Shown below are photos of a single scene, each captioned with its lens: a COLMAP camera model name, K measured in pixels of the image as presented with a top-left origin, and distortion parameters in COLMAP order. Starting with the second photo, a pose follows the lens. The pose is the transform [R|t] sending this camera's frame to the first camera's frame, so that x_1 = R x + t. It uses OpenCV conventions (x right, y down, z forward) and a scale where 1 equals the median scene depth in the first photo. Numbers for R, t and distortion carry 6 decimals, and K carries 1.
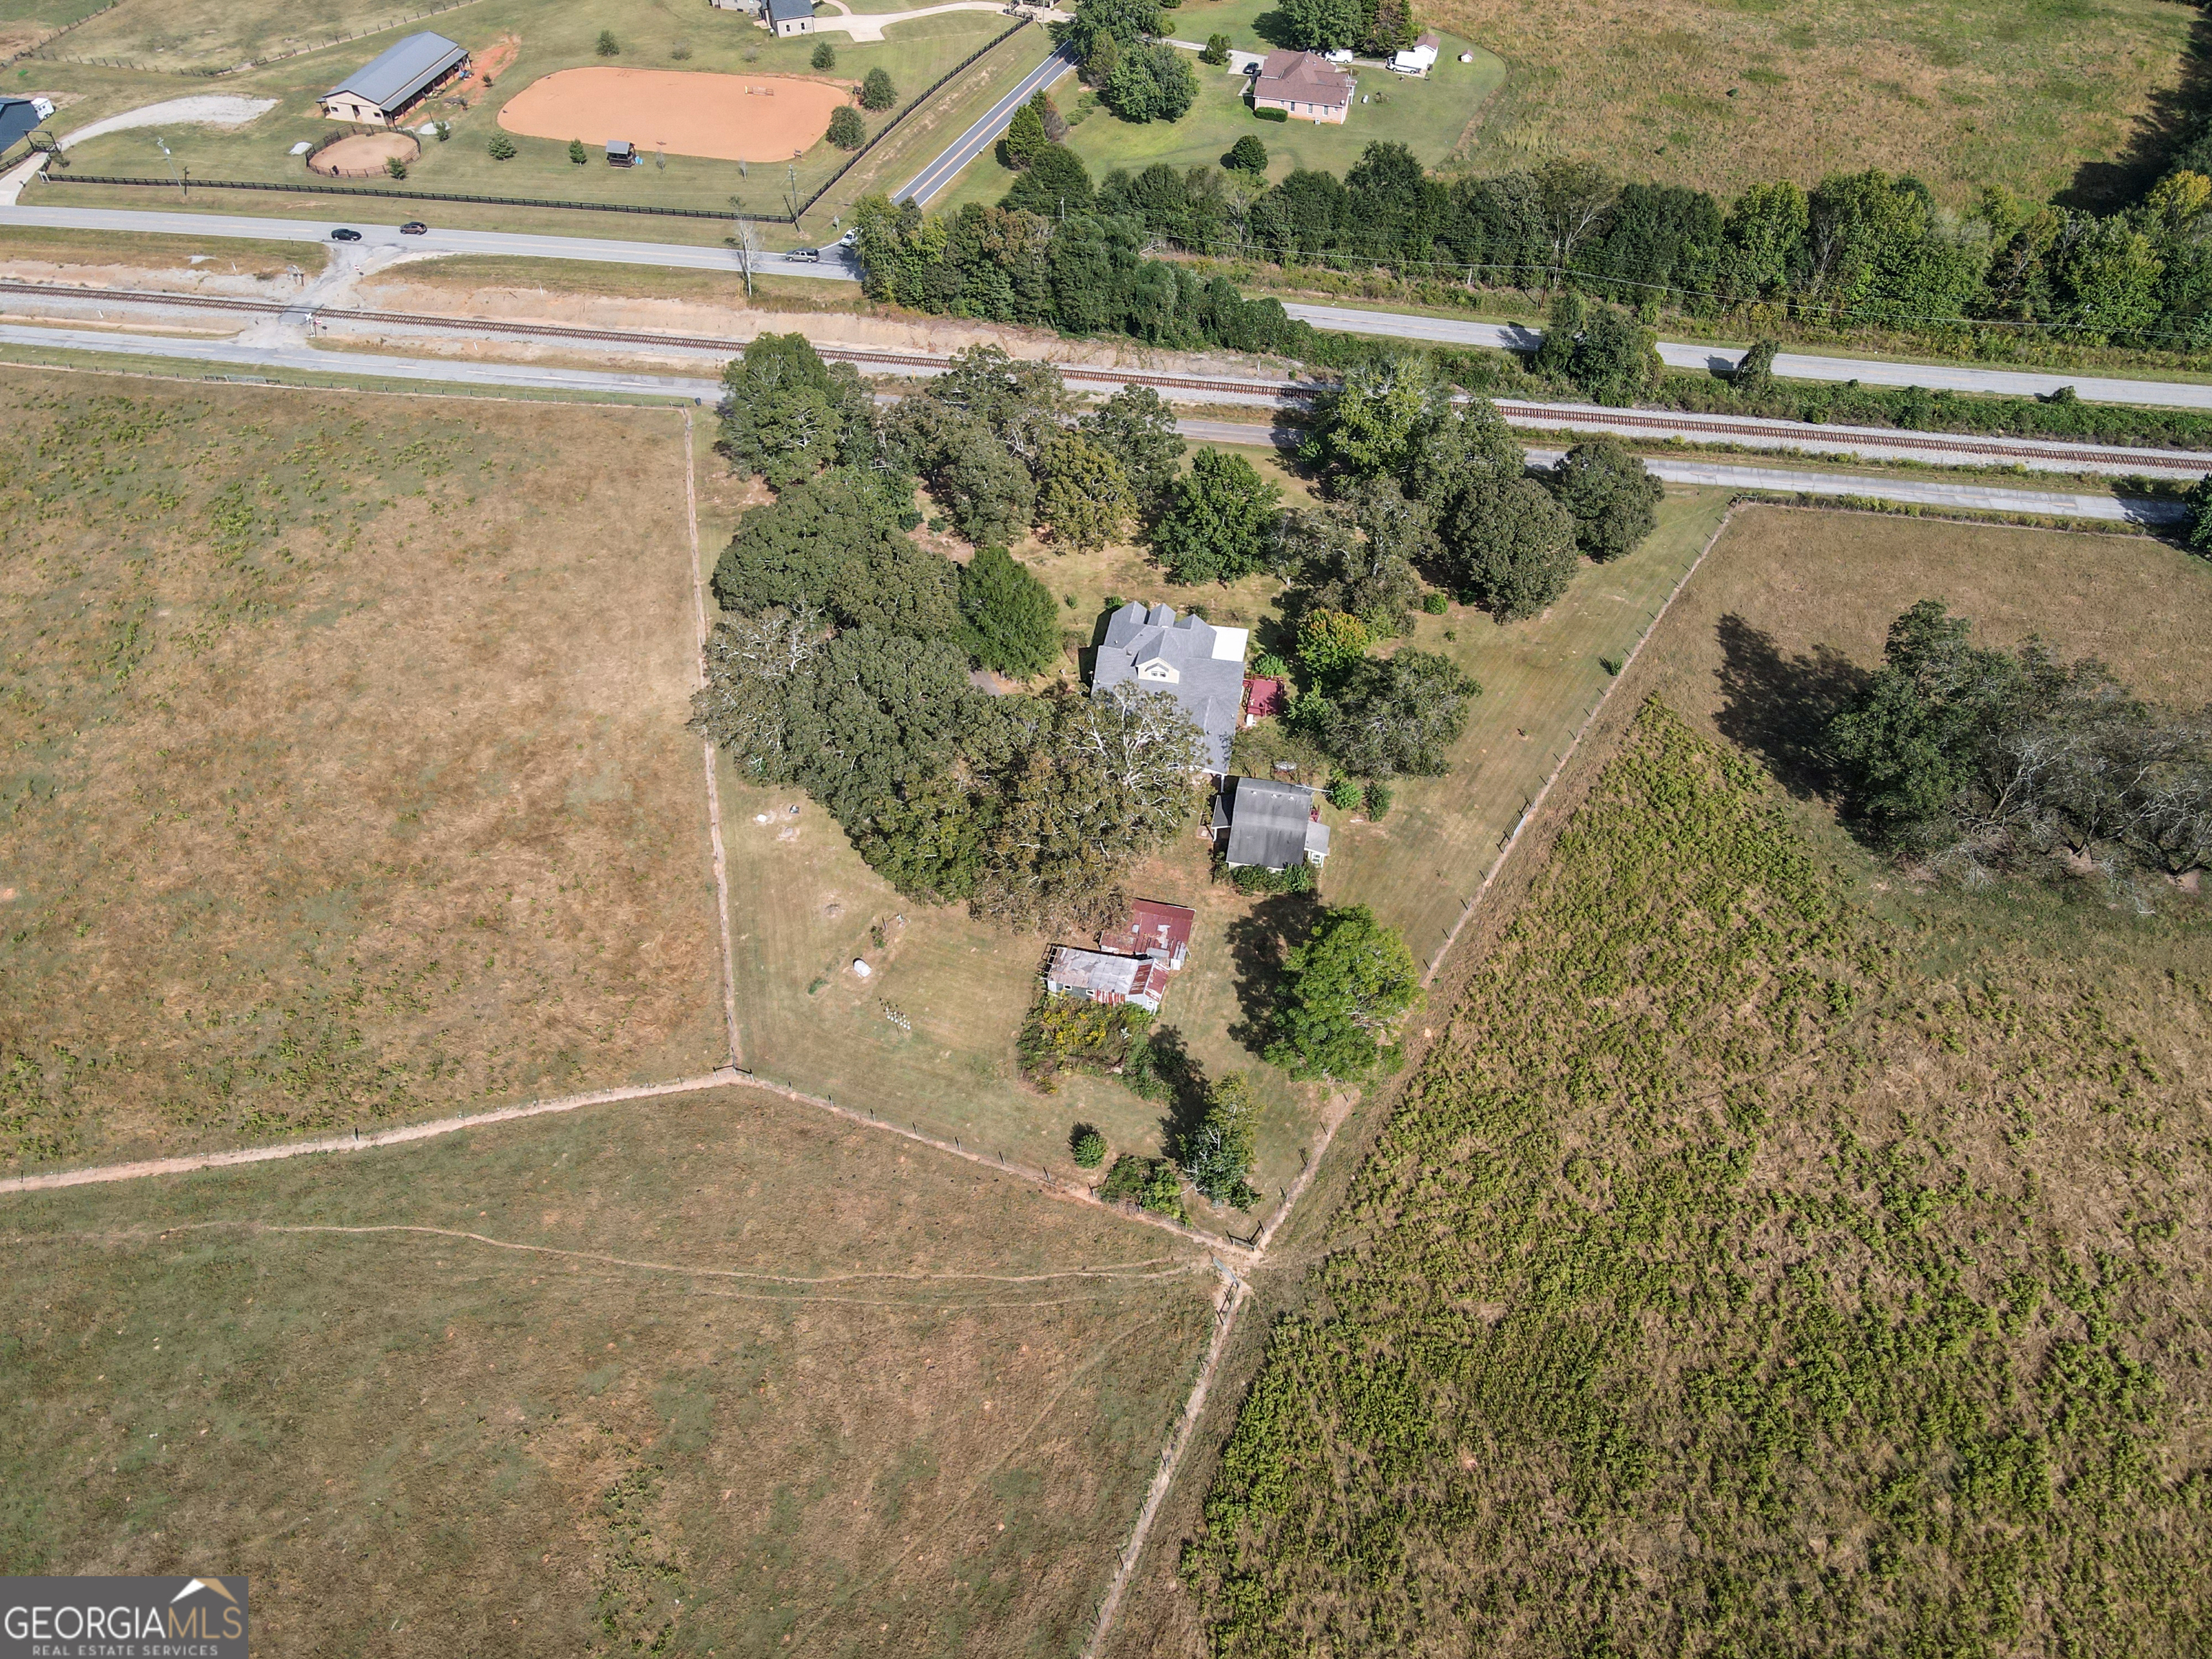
lens RADIAL K [[1619.5, 0, 1106.8], [0, 1619.5, 835.5], [0, 0, 1]] dist [0.005607, 0.017107]
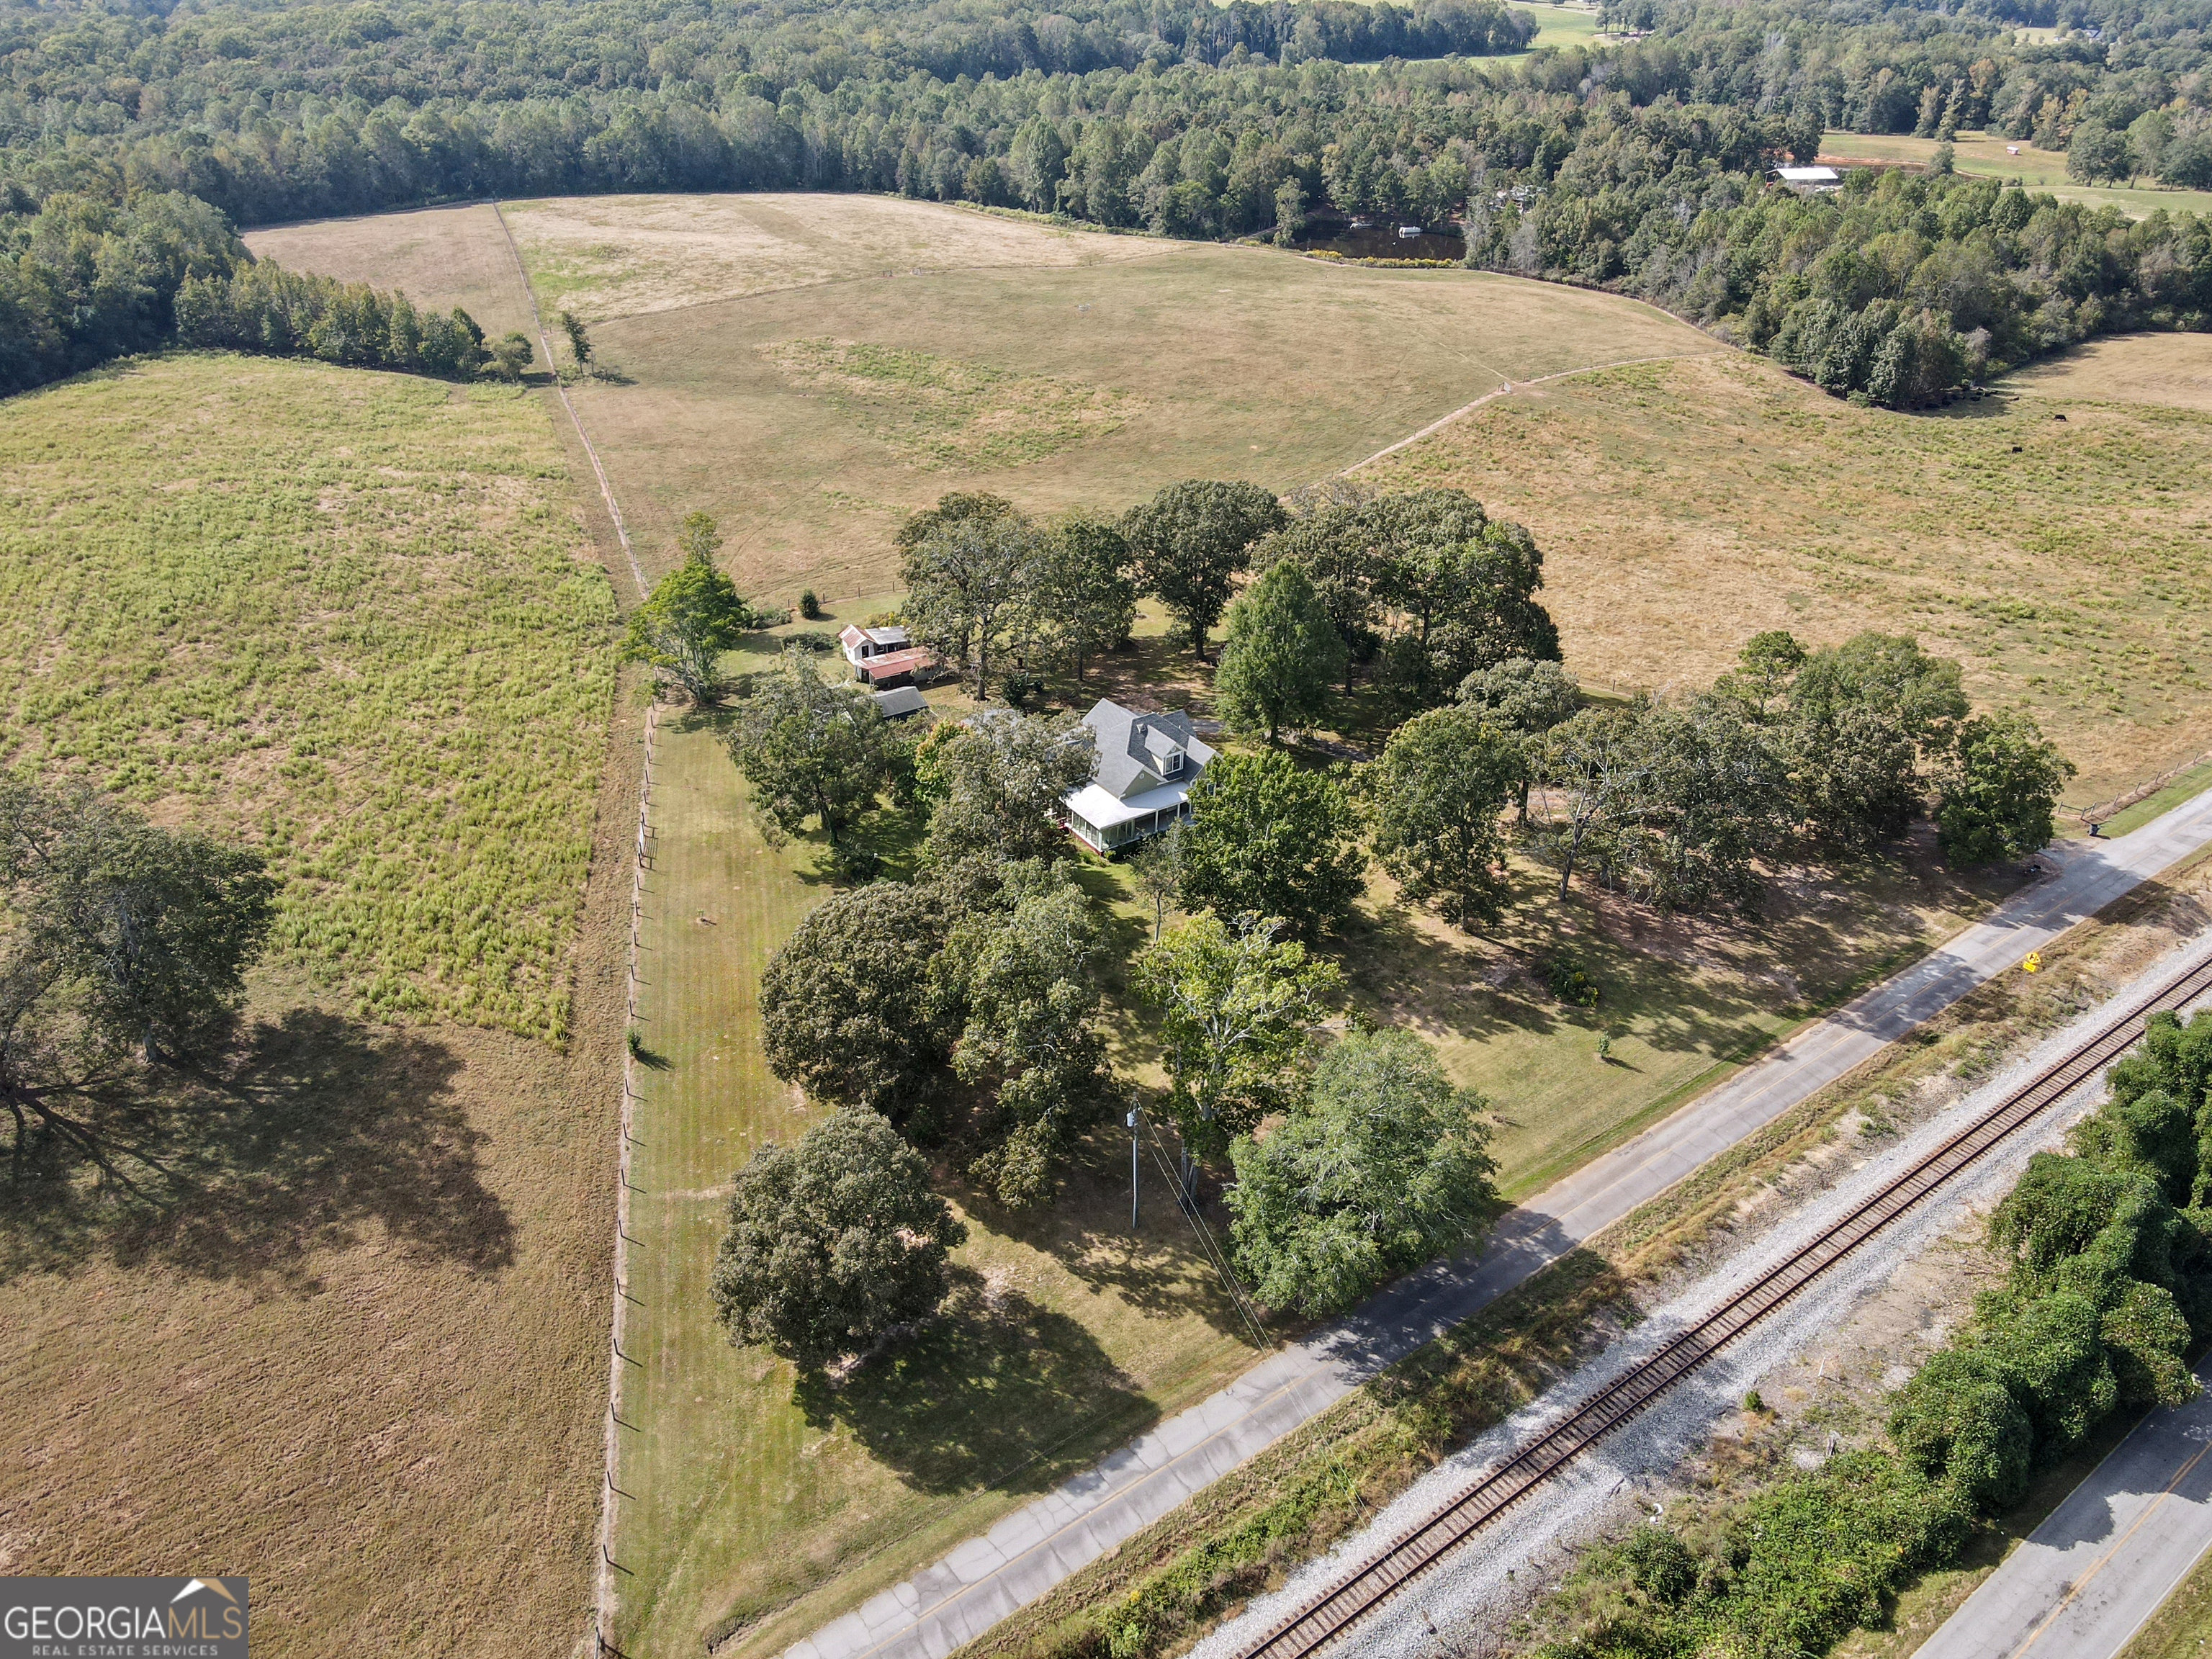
lens RADIAL K [[1619.5, 0, 1113.7], [0, 1619.5, 832.2], [0, 0, 1]] dist [0.005607, 0.017107]
pose [[-0.704043, 0.349731, -0.618071, 0.555620], [-0.534670, 0.311765, 0.785450, -0.730423], [0.467389, 0.883454, -0.032505, 1.065220]]
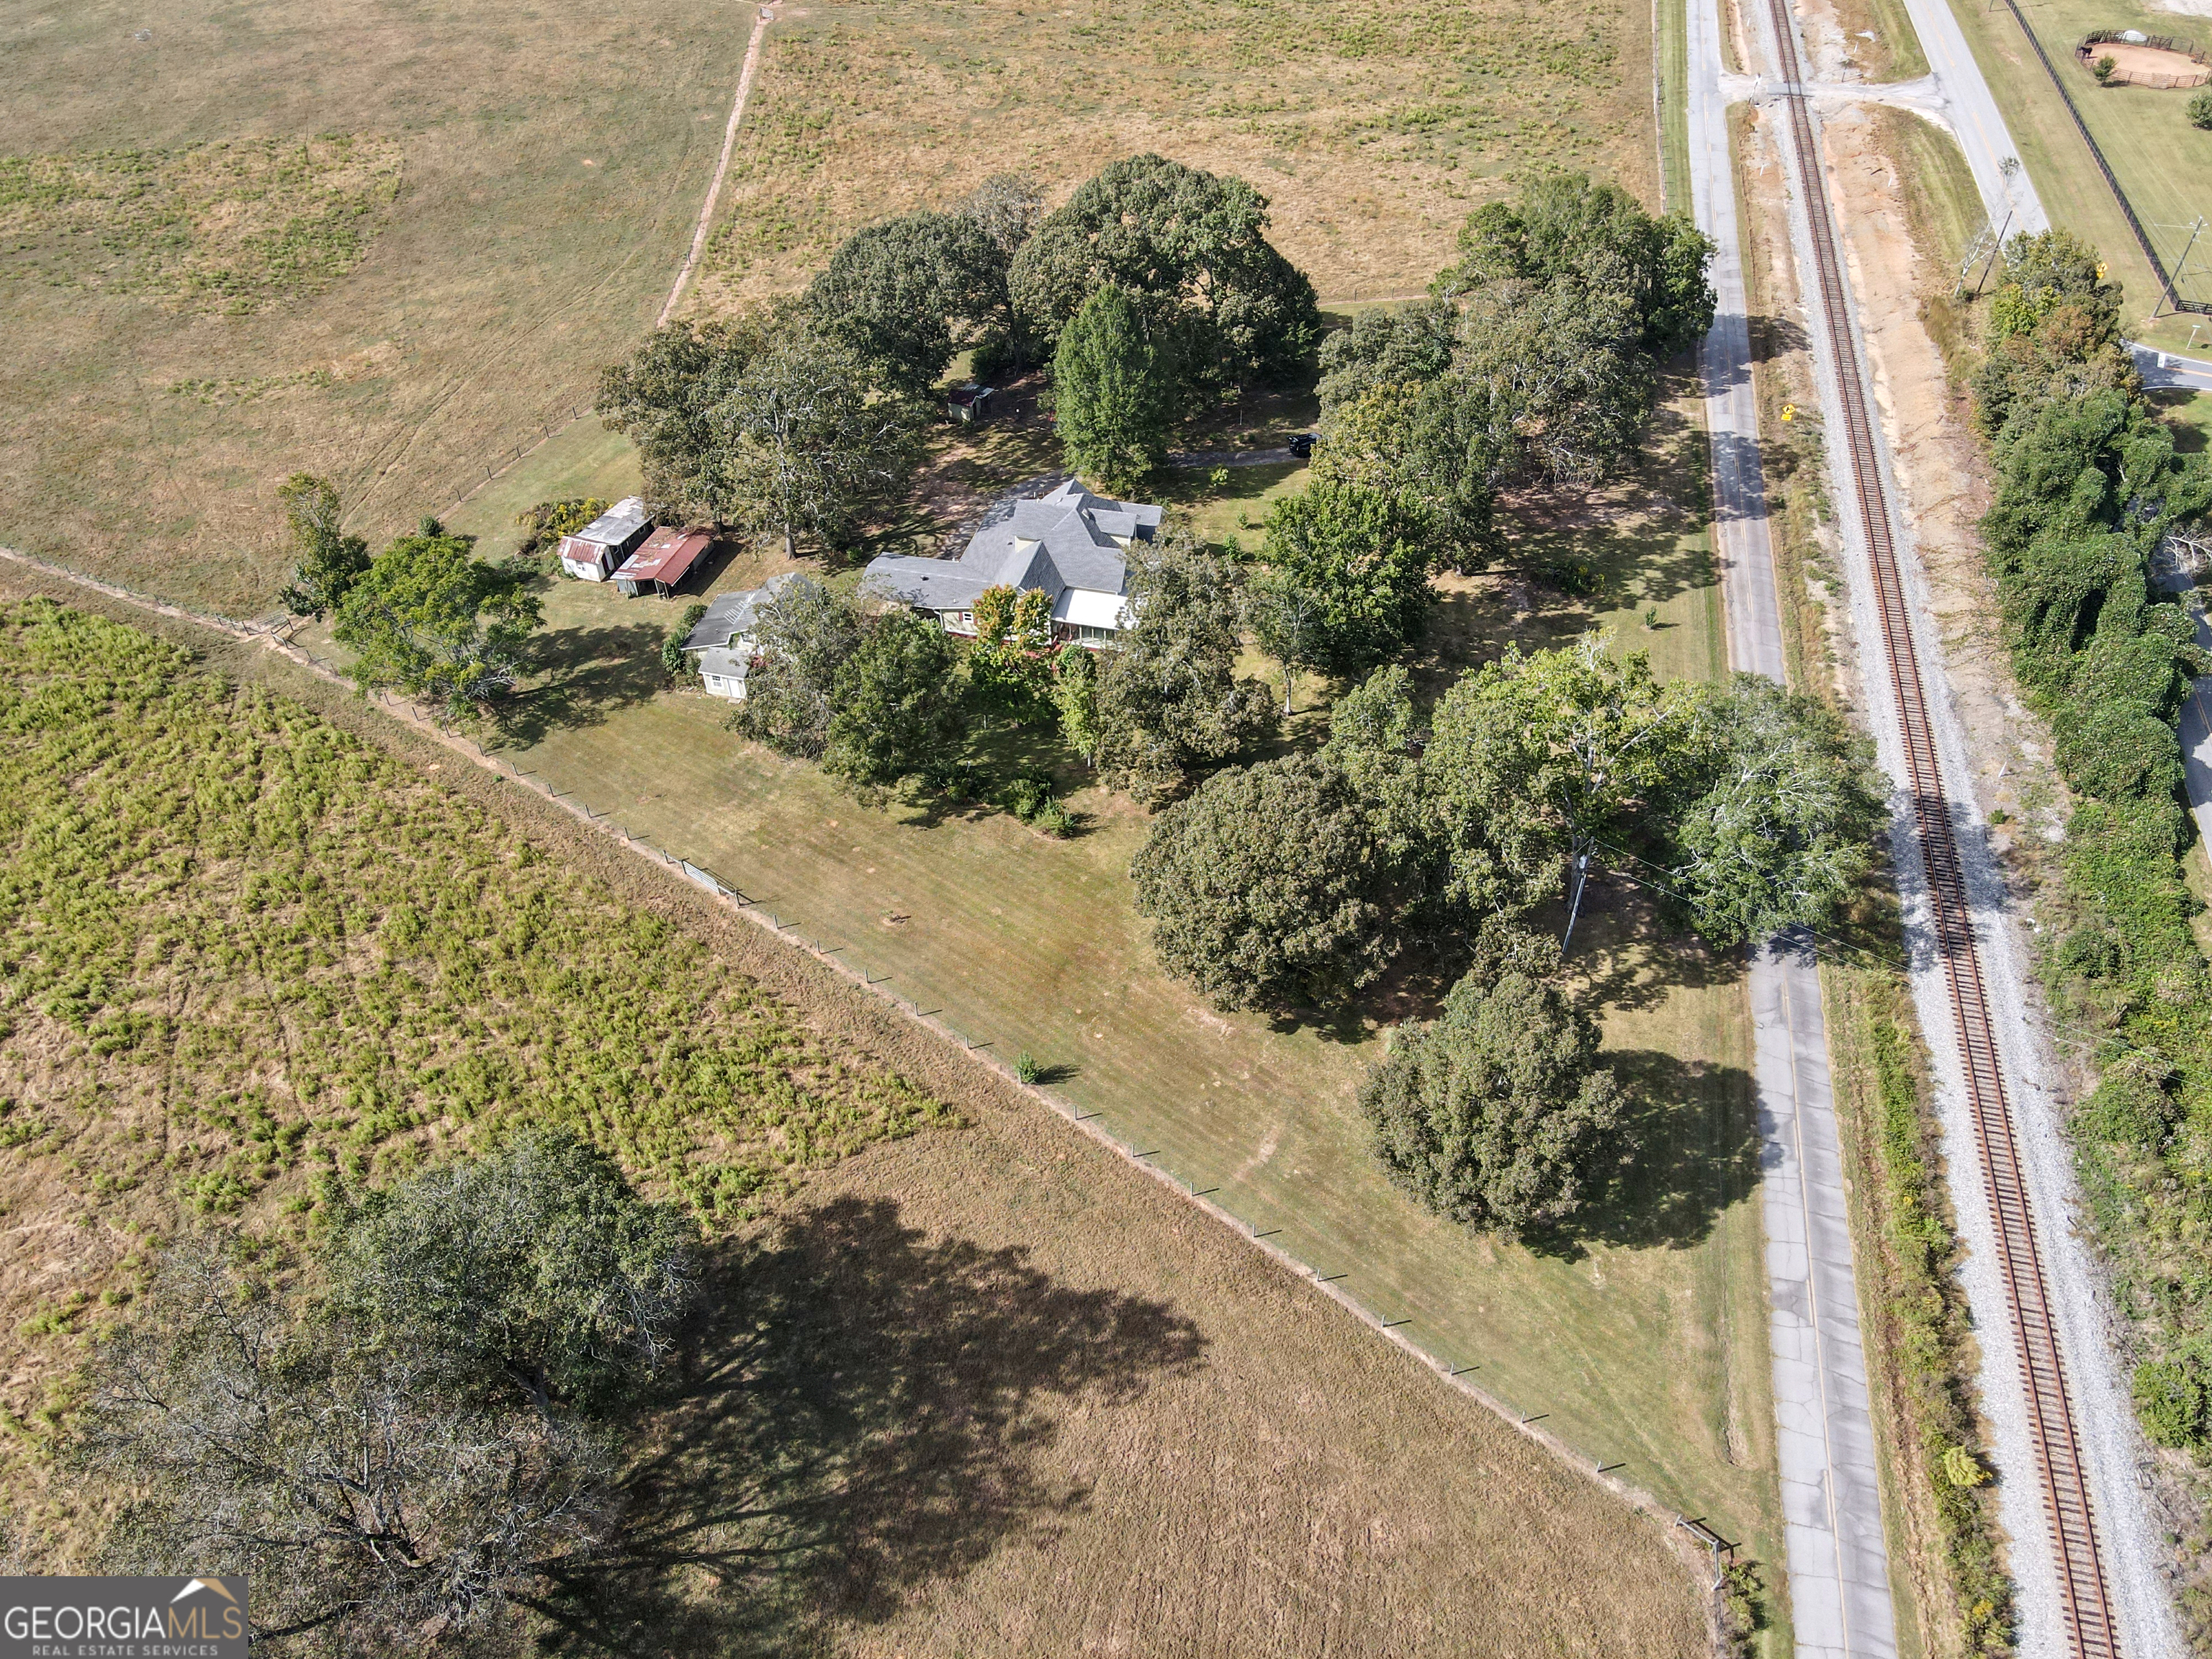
lens RADIAL K [[1619.5, 0, 1111.8], [0, 1619.5, 824.7], [0, 0, 1]] dist [0.005607, 0.017107]
pose [[-0.074967, 0.689490, -0.720405, 0.664365], [-0.721681, 0.461038, 0.516353, -0.452641], [0.688154, 0.558612, 0.463029, 0.745490]]
